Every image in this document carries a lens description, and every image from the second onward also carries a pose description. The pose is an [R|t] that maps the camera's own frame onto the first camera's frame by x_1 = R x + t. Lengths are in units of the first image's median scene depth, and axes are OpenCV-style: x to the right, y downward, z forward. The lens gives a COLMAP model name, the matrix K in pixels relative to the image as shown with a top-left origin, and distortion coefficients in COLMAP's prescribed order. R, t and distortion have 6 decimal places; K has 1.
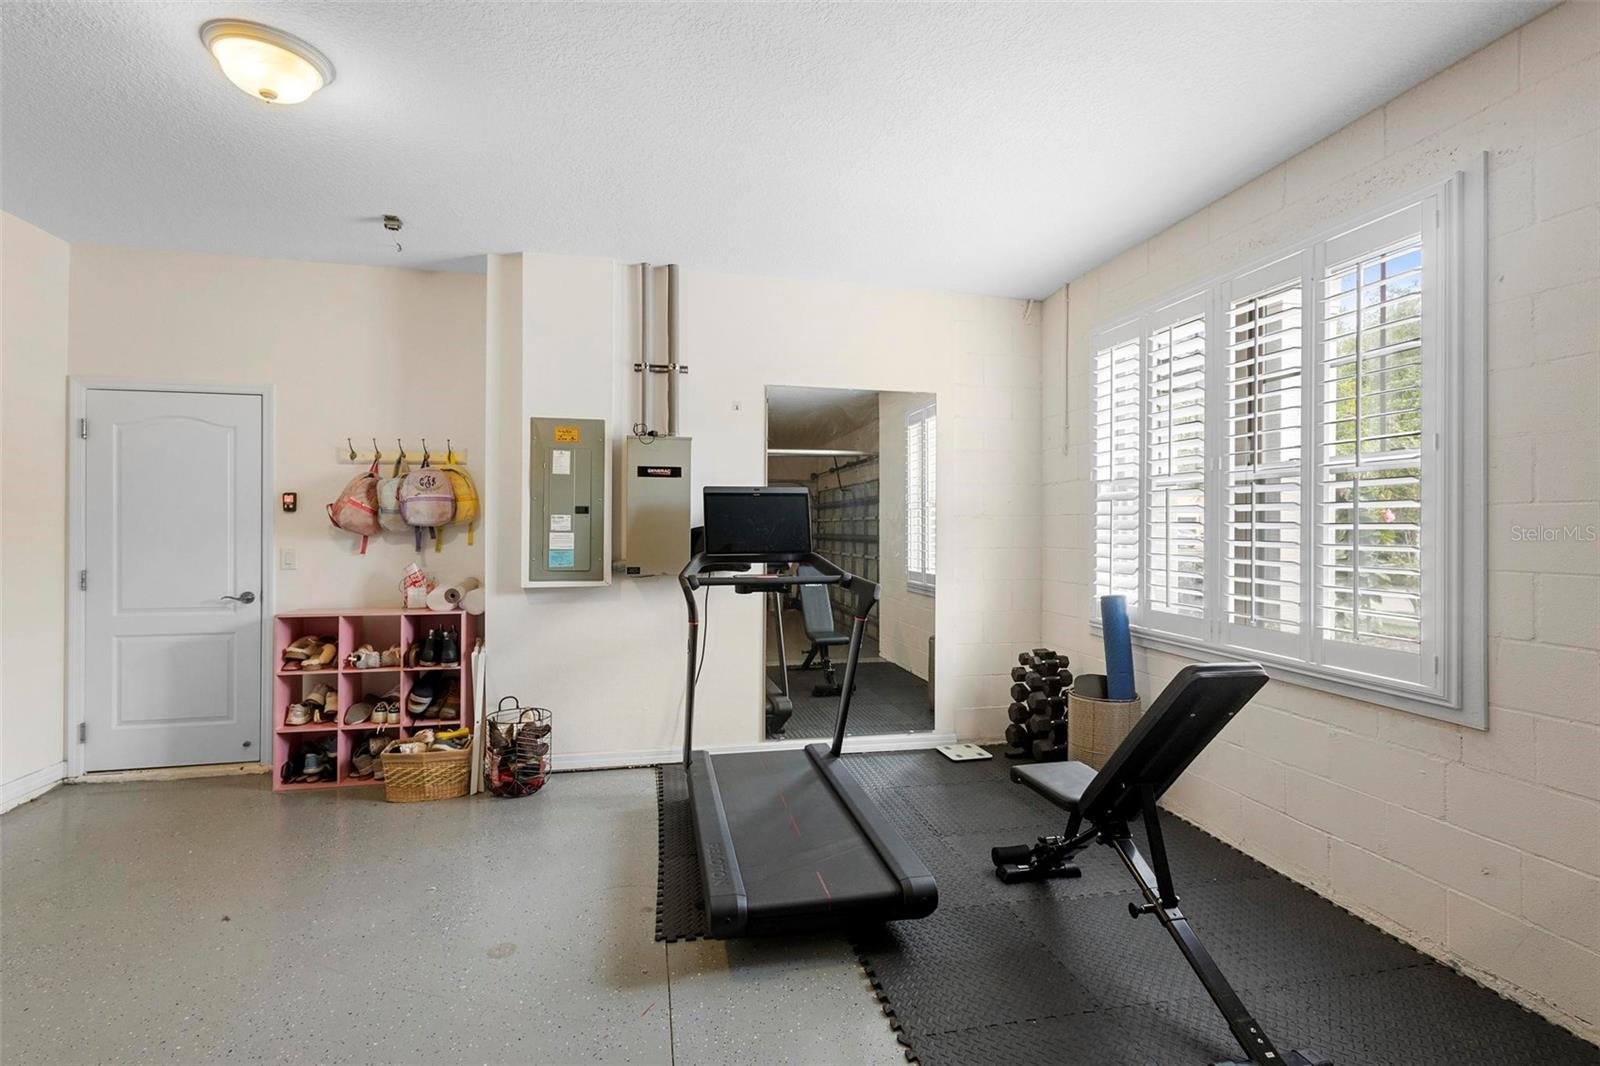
lens RADIAL K [[717.0, 0, 805.7], [0, 717.0, 522.5], [0, 0, 1]] dist [0.005639, 0.000172]
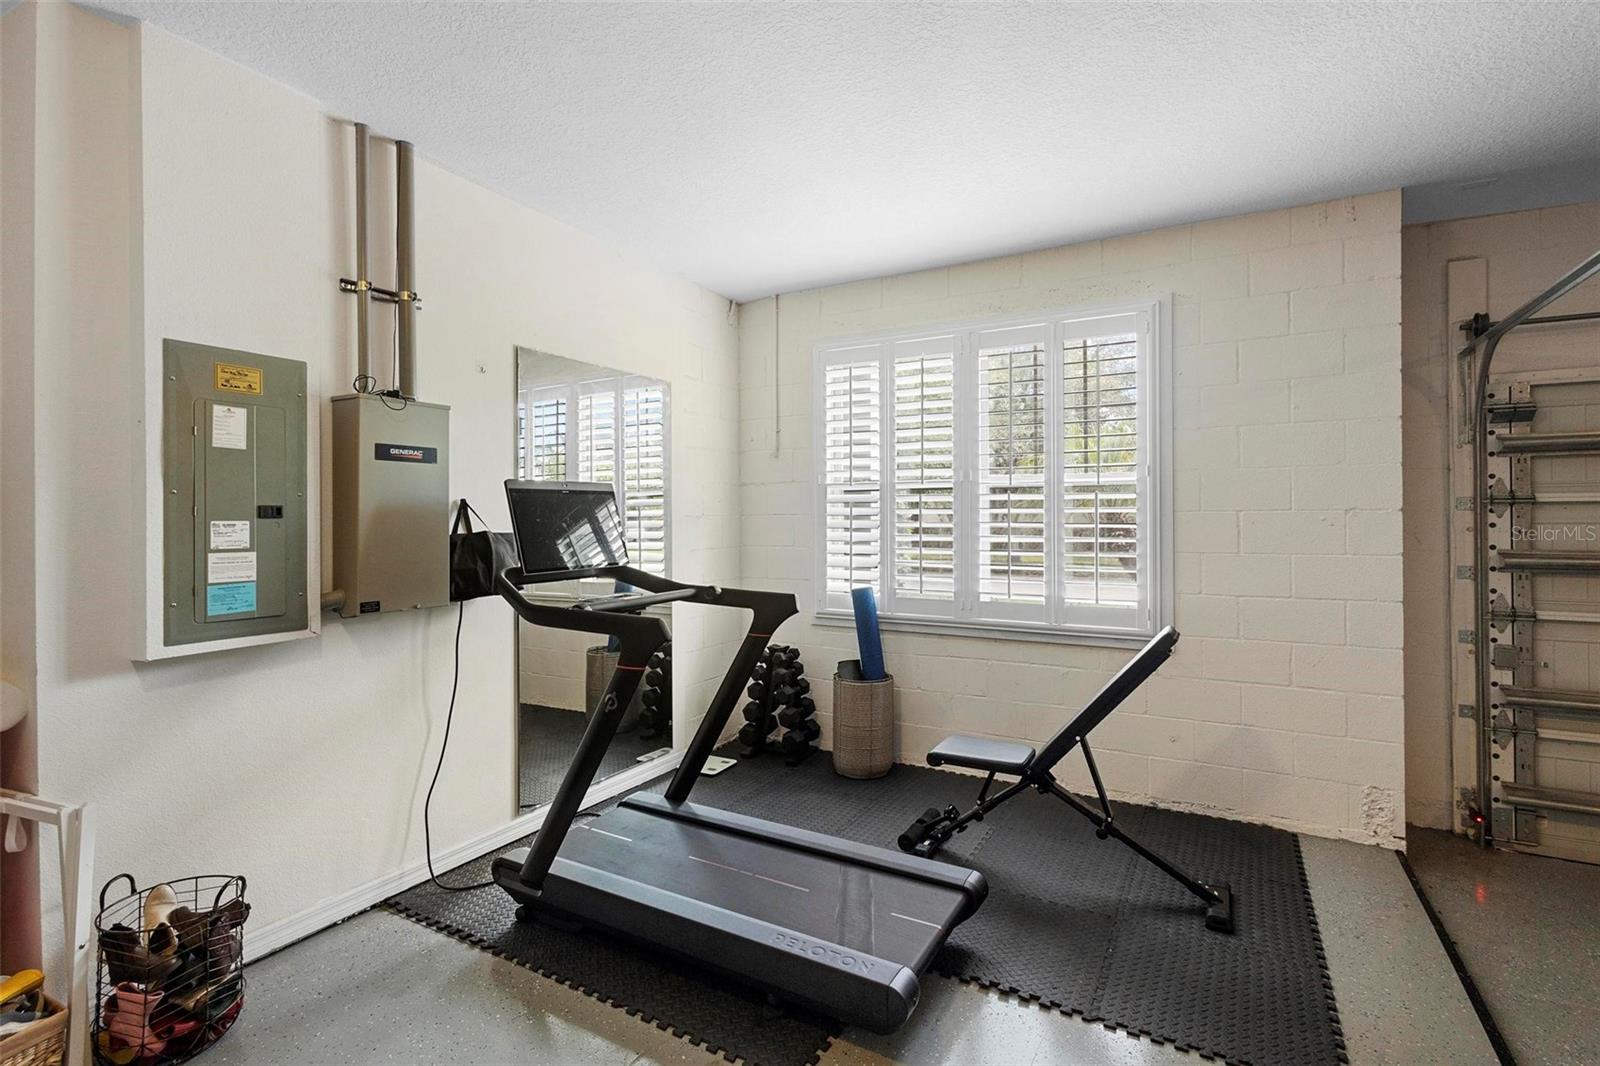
lens RADIAL K [[736.9, 0, 802.4], [0, 736.9, 515.9], [0, 0, 1]] dist [0.006394, 0.000056]
pose [[0.676994, -0.006059, 0.735963, -0.459752], [0.005340, 0.999980, 0.003321, -0.013900], [-0.735969, 0.001681, 0.677013, 0.274659]]
